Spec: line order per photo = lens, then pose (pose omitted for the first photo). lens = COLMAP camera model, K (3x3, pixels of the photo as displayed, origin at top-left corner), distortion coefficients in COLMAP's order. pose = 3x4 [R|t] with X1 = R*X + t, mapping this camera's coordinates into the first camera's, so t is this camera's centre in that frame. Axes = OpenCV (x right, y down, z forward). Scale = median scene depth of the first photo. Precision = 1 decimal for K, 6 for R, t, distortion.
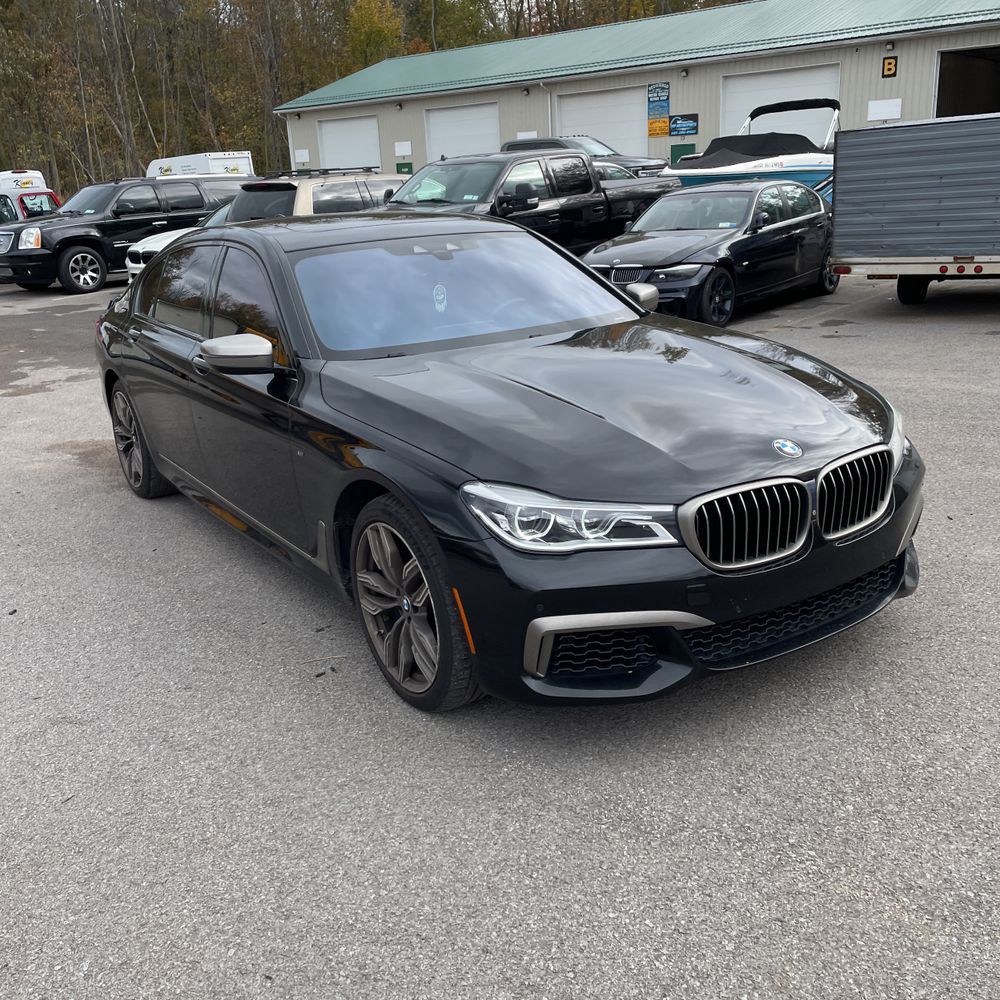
lens RADIAL K [[991.9, 0, 495.1], [0, 991.9, 500.3], [0, 0, 1]] dist [0.093705, -0.114414]
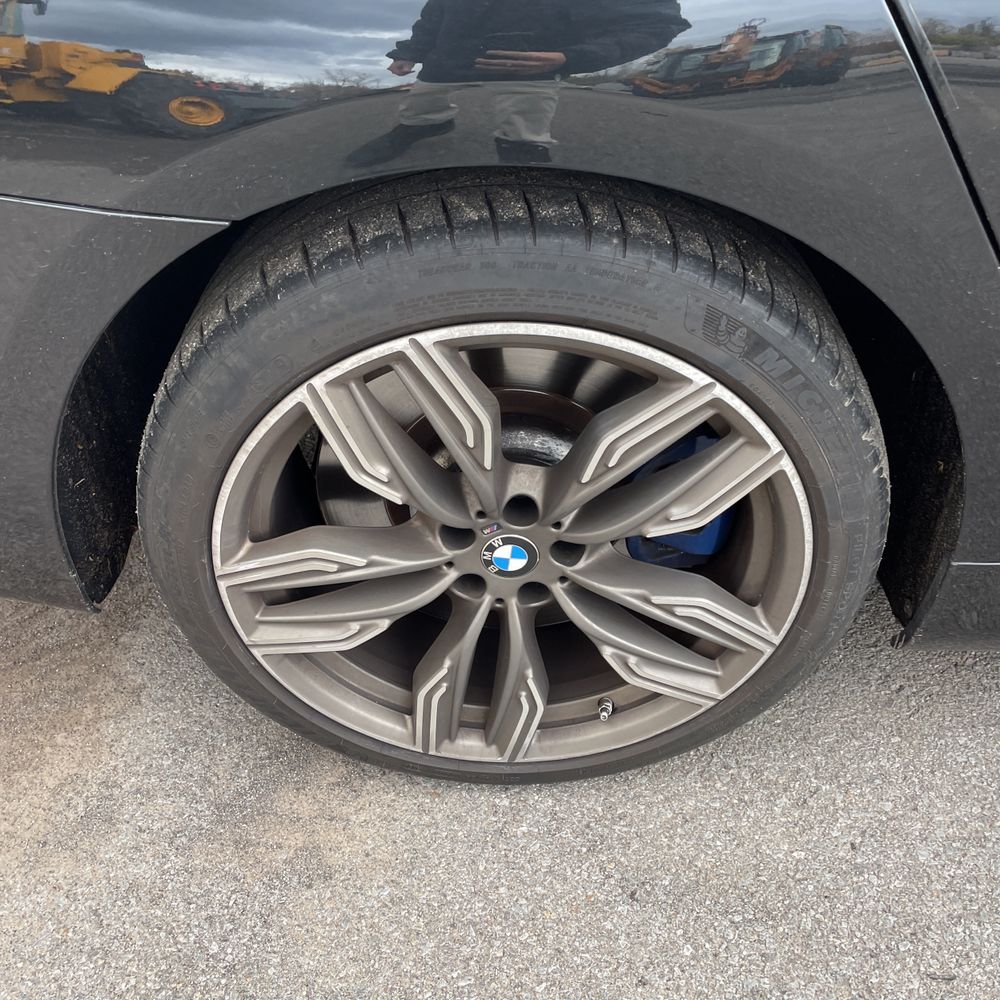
lens RADIAL K [[991.9, 0, 495.1], [0, 991.9, 500.3], [0, 0, 1]] dist [0.093705, -0.114414]
pose [[0.564016, -0.512299, 0.647638, -0.060564], [0.283693, 0.856766, 0.430662, -0.009139], [-0.775502, -0.059170, 0.628566, 0.175213]]
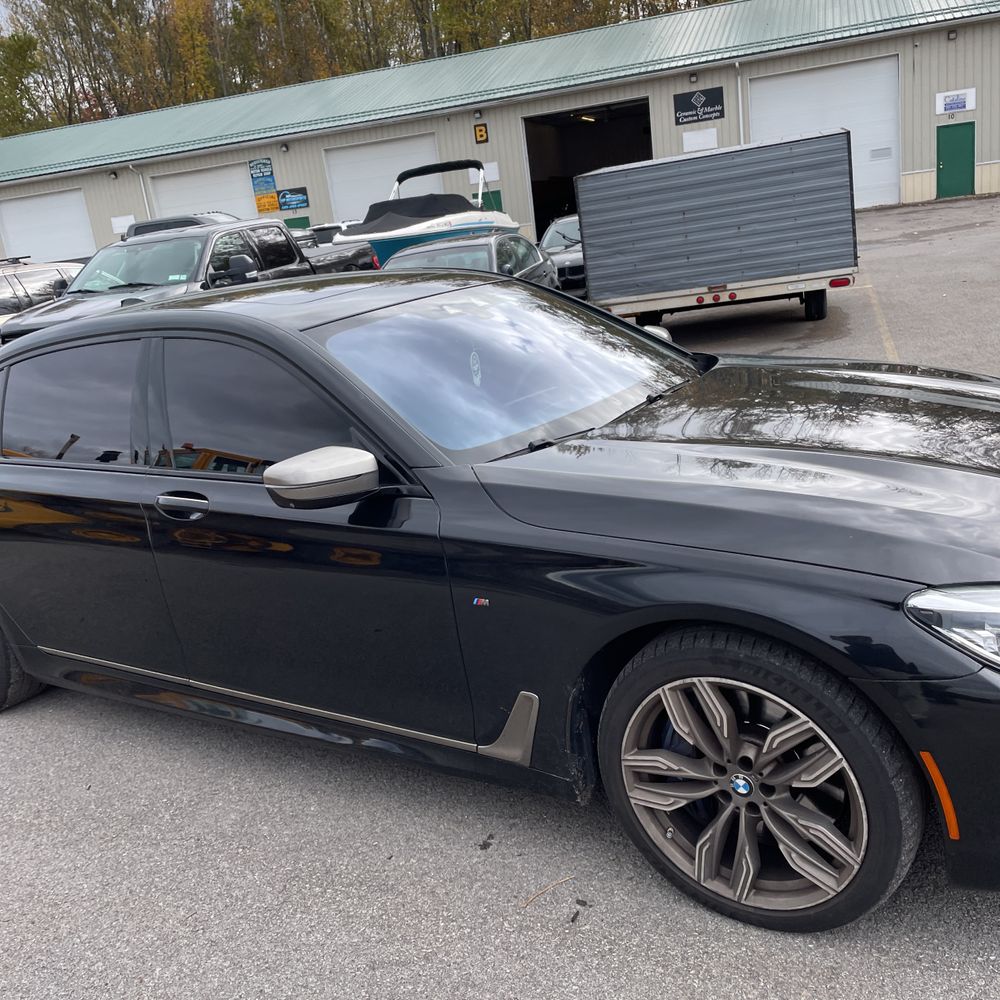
lens RADIAL K [[1009.3, 0, 489.0], [0, 1009.3, 501.0], [0, 0, 1]] dist [0.082519, -0.096332]
pose [[0.923188, -0.170844, 0.344291, -0.099844], [0.195281, 0.980037, -0.037318, -0.021057], [-0.331042, 0.101685, 0.938121, 0.080071]]
